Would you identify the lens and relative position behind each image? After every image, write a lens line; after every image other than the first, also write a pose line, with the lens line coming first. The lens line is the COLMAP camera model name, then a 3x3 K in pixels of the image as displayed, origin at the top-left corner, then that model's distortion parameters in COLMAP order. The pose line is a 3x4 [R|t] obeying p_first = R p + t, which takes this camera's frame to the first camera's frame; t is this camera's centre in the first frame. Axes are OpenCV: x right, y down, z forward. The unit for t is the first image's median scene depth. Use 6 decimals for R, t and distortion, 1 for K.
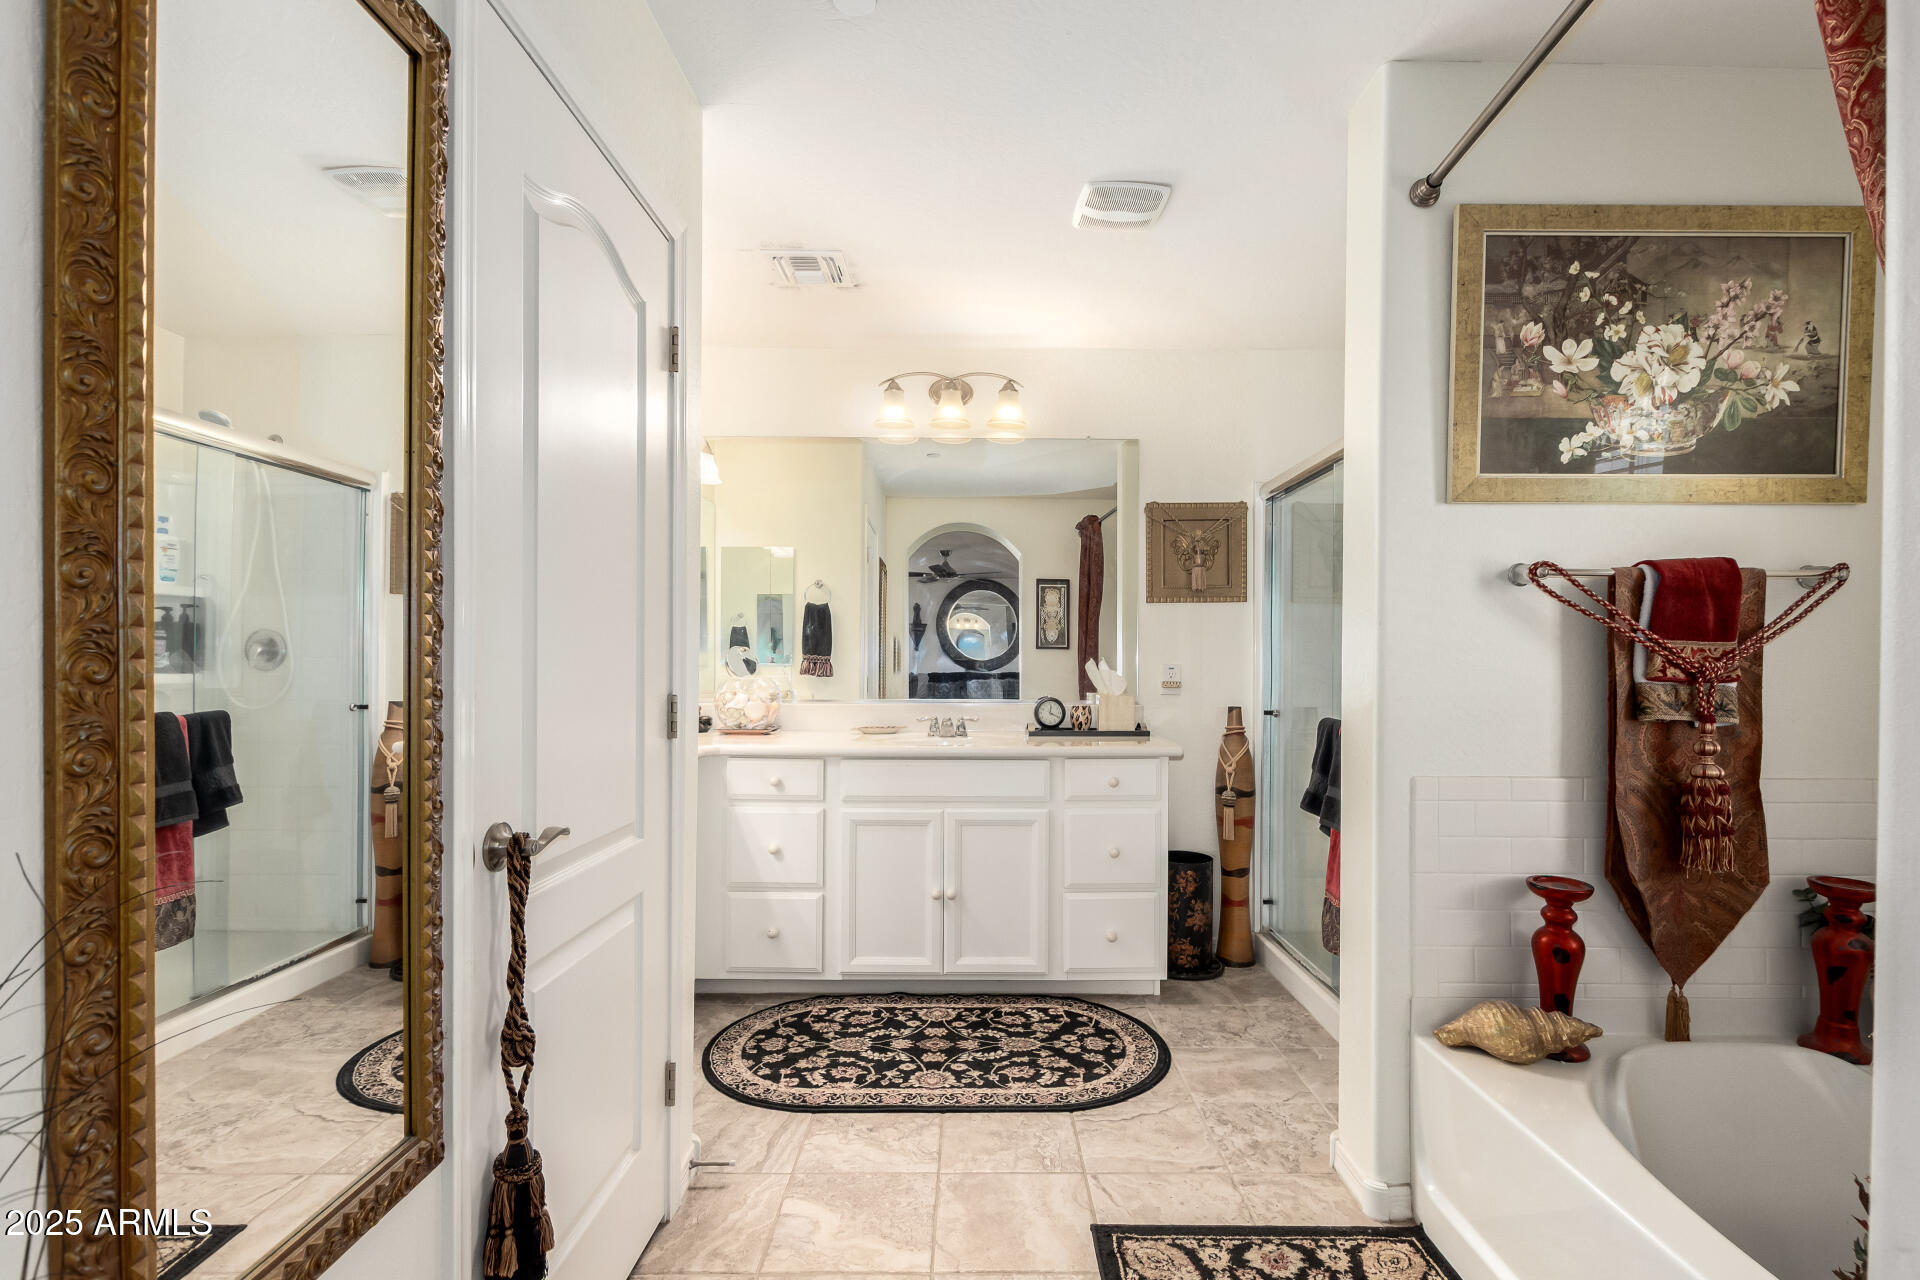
lens RADIAL K [[885.7, 0, 964.3], [0, 885.7, 654.4], [0, 0, 1]] dist [-0.000233, 0.000495]
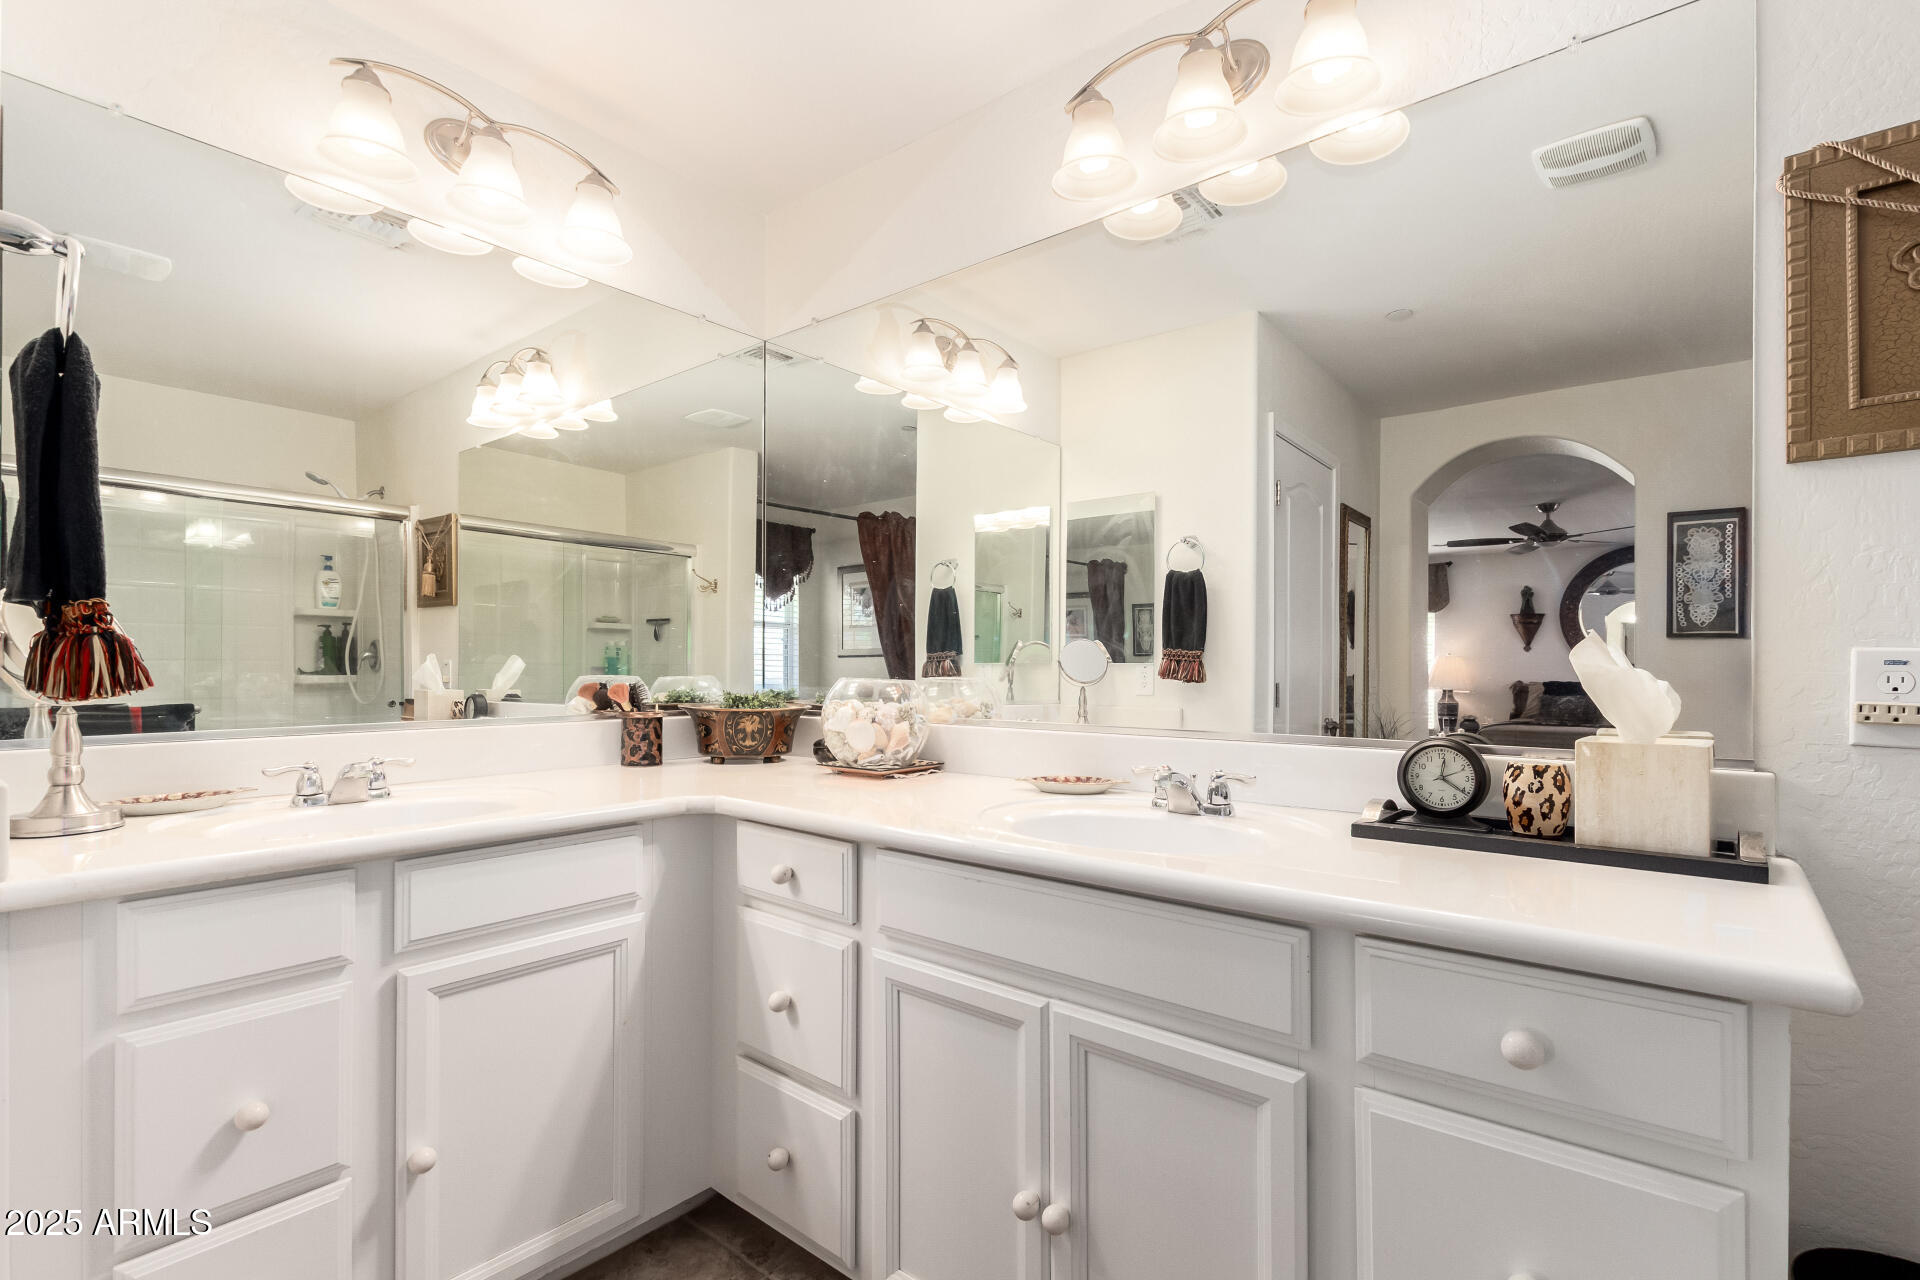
lens RADIAL K [[885.7, 0, 960.2], [0, 885.7, 649.5], [0, 0, 1]] dist [-0.000233, 0.000495]
pose [[0.774246, -0.014850, -0.632710, 0.180847], [0.005385, 0.999843, -0.016877, 0.016122], [0.632862, 0.009660, 0.774205, 0.570212]]
